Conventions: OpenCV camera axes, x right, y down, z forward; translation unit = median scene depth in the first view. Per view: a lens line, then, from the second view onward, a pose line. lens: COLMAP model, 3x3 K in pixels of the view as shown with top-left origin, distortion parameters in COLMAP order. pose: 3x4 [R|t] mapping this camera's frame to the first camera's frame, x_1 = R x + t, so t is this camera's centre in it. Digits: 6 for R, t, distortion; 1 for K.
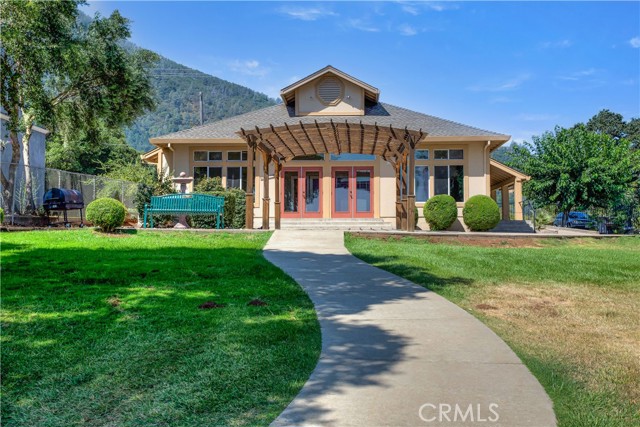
lens RADIAL K [[704.1, 0, 320.0], [0, 704.1, 213.9], [0, 0, 1]] dist [0.000132, 0.000000]
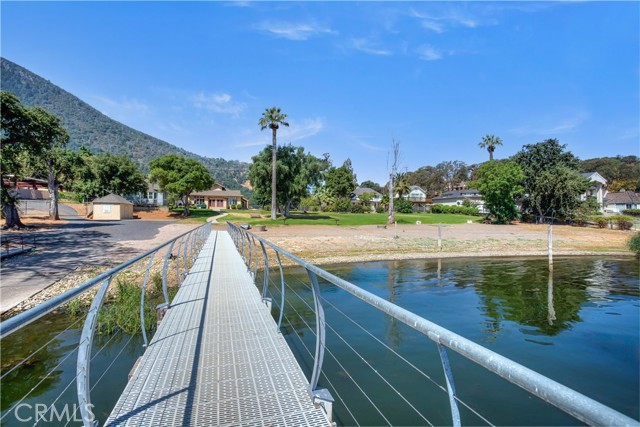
lens RADIAL K [[317.7, 0, 319.8], [0, 317.7, 213.2], [0, 0, 1]] dist [-0.002470, -0.000183]
pose [[0.936698, 0.007092, 0.350068, -0.121325], [-0.019179, 0.999333, 0.031075, -0.047022], [-0.349614, -0.035822, 0.936209, -2.145340]]
